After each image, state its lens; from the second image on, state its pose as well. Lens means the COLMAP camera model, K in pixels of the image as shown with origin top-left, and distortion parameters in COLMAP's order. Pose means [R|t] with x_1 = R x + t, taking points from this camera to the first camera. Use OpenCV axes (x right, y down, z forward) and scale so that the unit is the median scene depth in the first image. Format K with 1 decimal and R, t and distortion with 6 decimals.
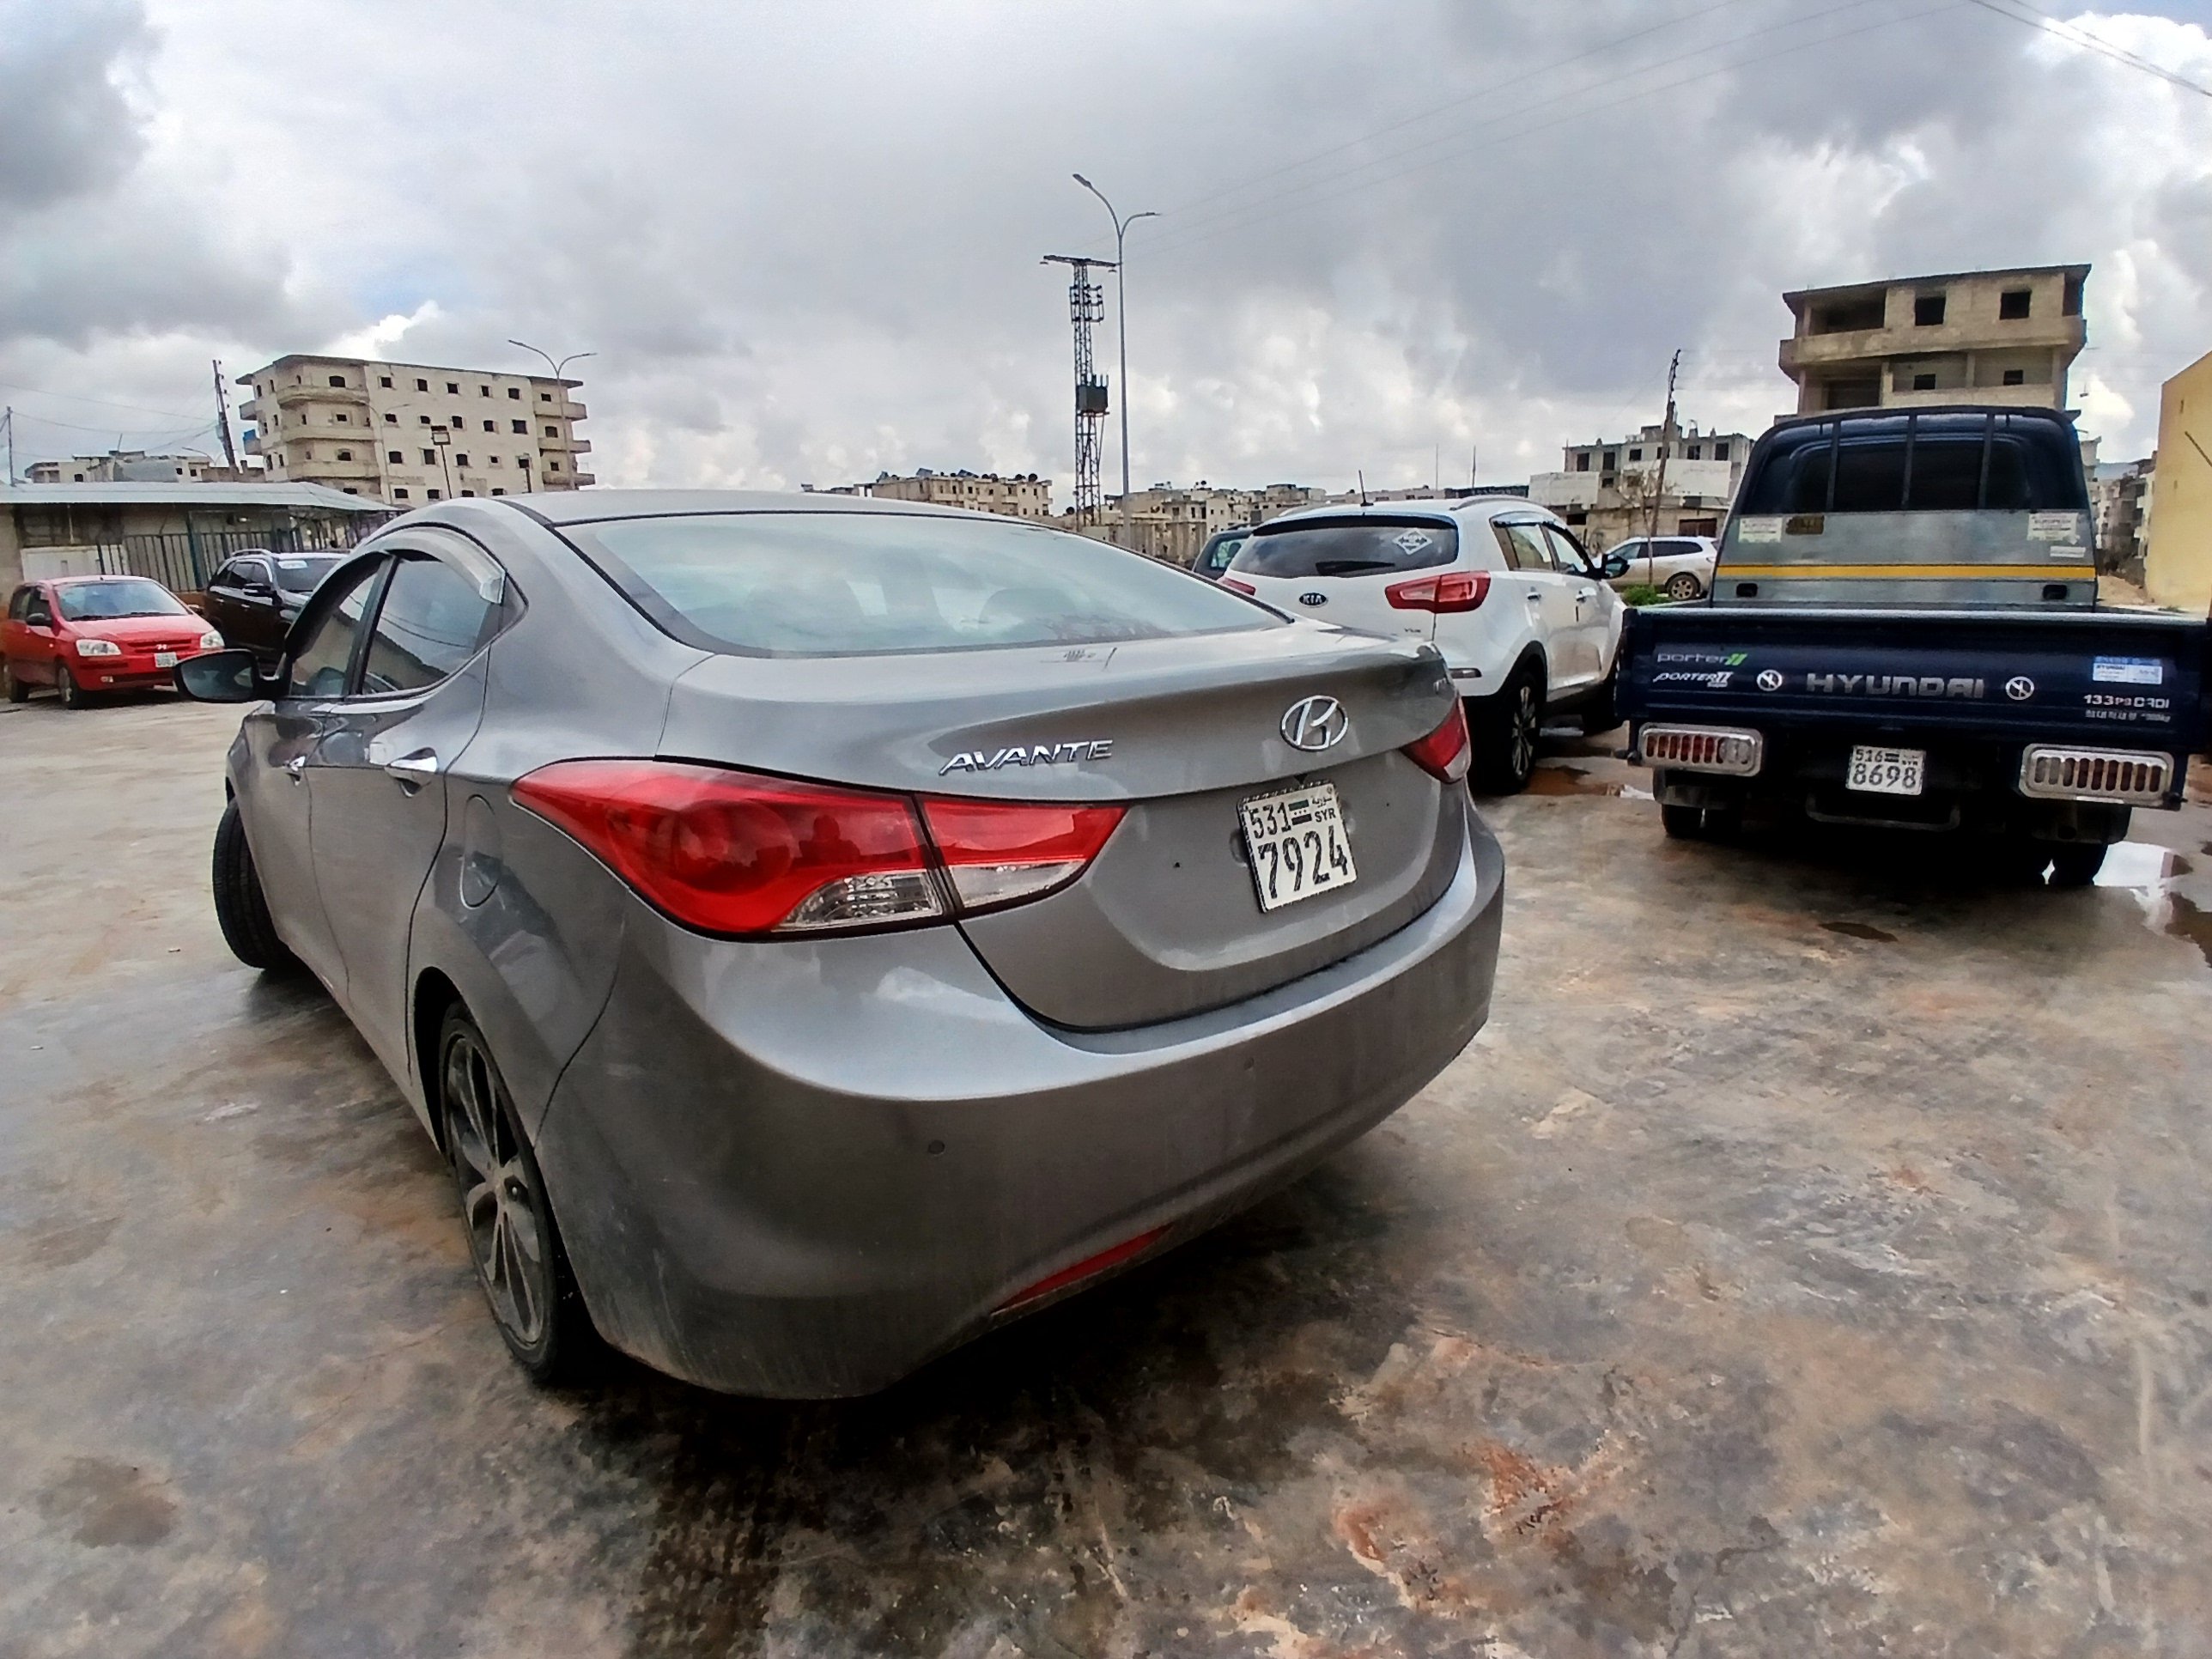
lens RADIAL K [[1187.6, 0, 1143.6], [0, 1187.6, 815.5], [0, 0, 1]] dist [0.003625, -0.058303]
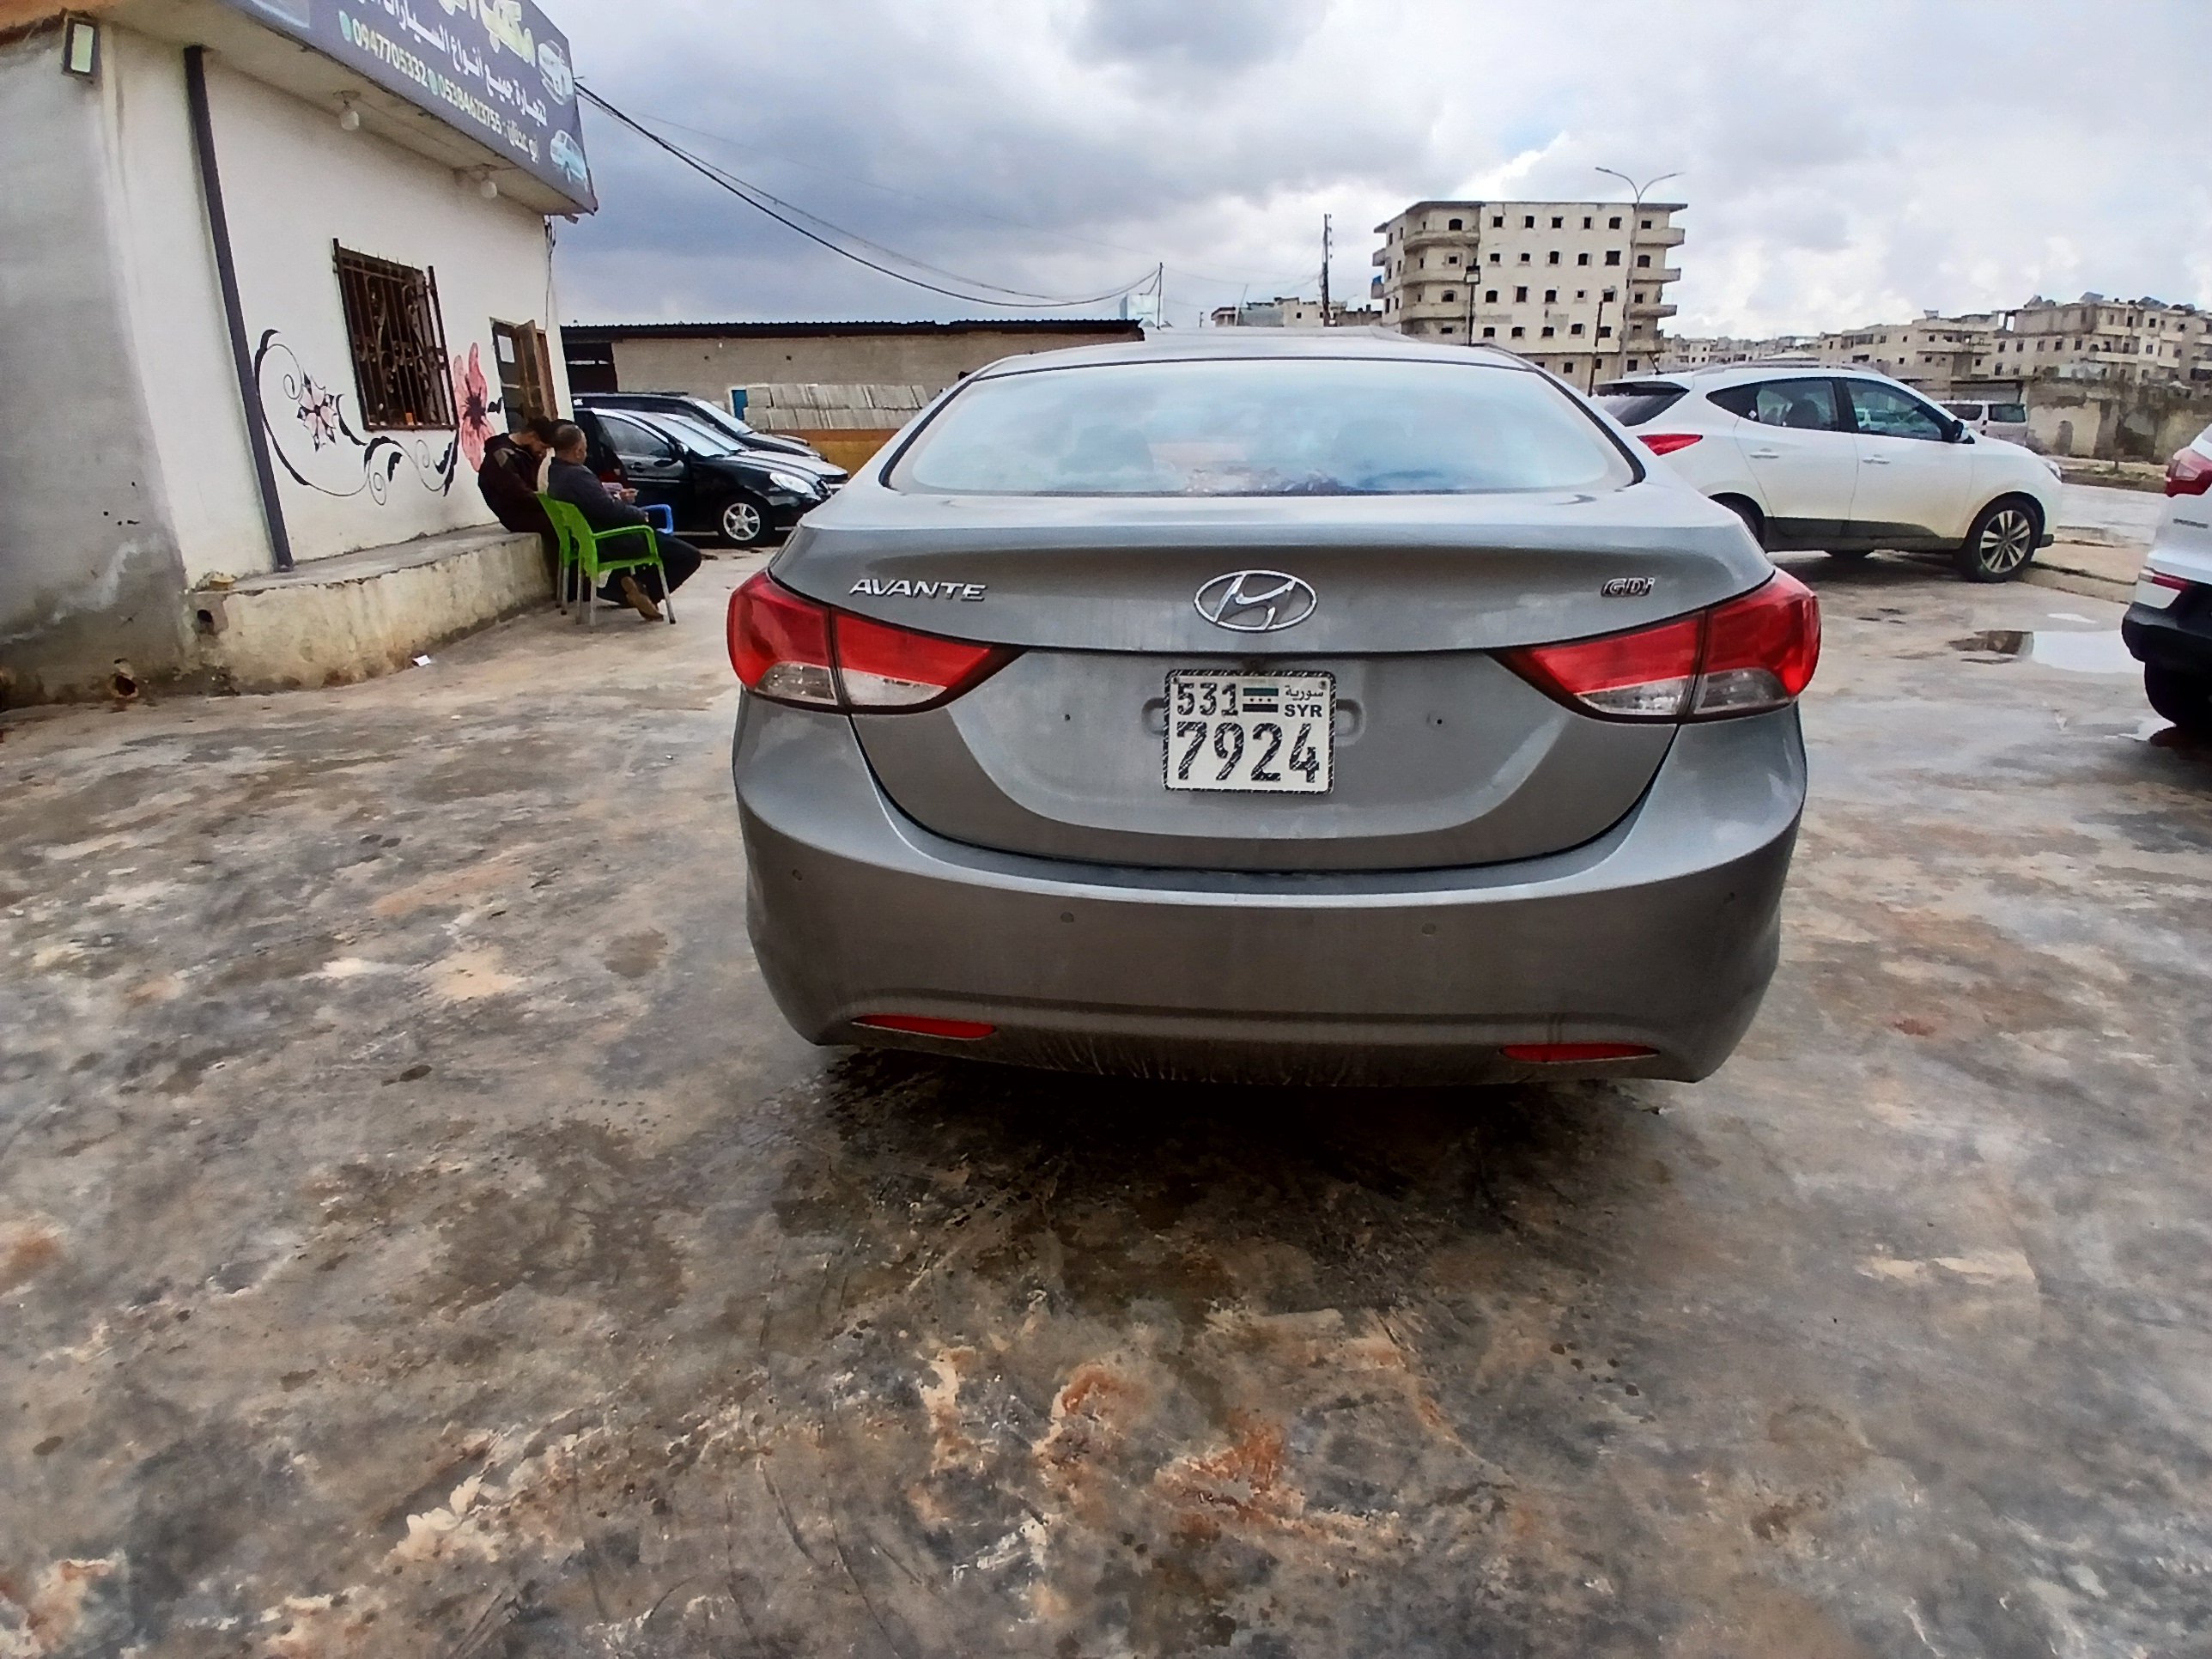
lens RADIAL K [[1198.0, 0, 1133.7], [0, 1198.0, 851.3], [0, 0, 1]] dist [-0.000416, -0.041936]
pose [[0.601992, 0.279720, -0.747905, 0.796788], [-0.162876, 0.959958, 0.227930, -0.085110], [0.781714, -0.015396, 0.623447, 0.351754]]
